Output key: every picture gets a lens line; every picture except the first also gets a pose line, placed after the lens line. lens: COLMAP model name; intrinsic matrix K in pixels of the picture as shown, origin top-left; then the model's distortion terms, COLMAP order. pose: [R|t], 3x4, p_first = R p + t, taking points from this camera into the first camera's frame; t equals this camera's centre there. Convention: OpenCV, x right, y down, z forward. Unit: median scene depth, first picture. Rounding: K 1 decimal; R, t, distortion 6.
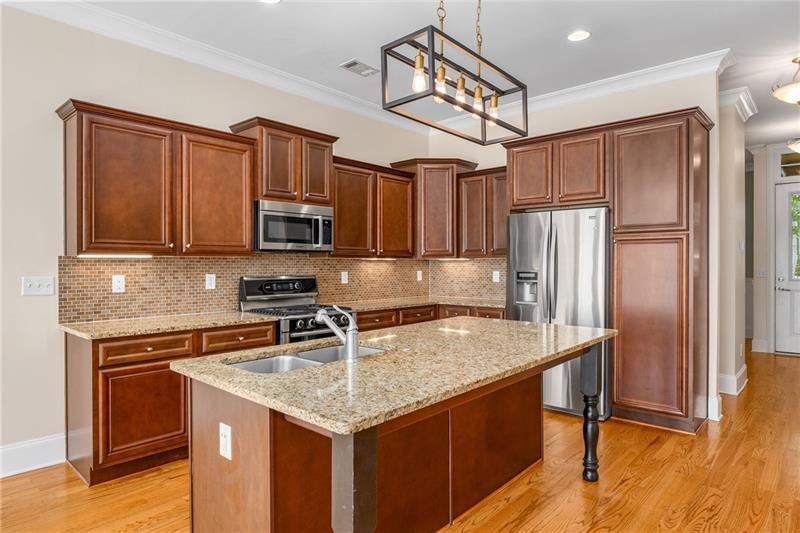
lens RADIAL K [[468.5, 0, 400.0], [0, 468.5, 266.5], [0, 0, 1]] dist [-0.002487, -0.000445]
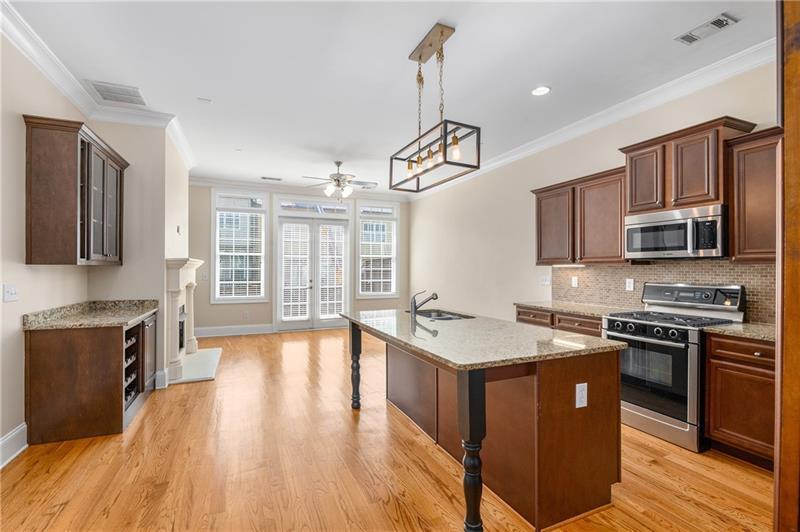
lens RADIAL K [[363.4, 0, 400.0], [0, 363.4, 266.0], [0, 0, 1]] dist [-0.000022, -0.000046]
pose [[-0.411878, -0.004392, -0.911229, 0.765709], [-0.009591, 0.999954, -0.000485, -0.012256], [0.911189, 0.008540, -0.411901, 0.856676]]
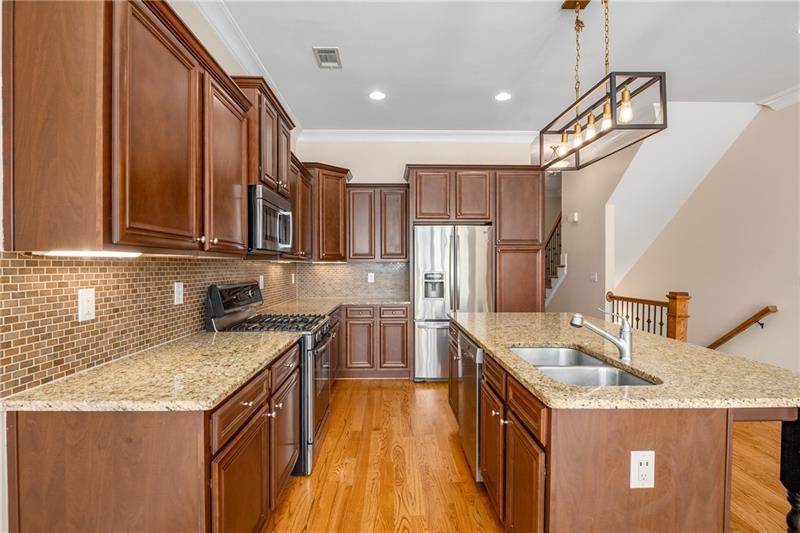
lens RADIAL K [[389.5, 0, 397.1], [0, 389.5, 271.3], [0, 0, 1]] dist [-0.001005, -0.000320]
pose [[0.730028, -0.009199, 0.683356, -0.574373], [0.003916, 0.999949, 0.009277, -0.004144], [-0.683406, -0.004096, 0.730027, 0.371695]]
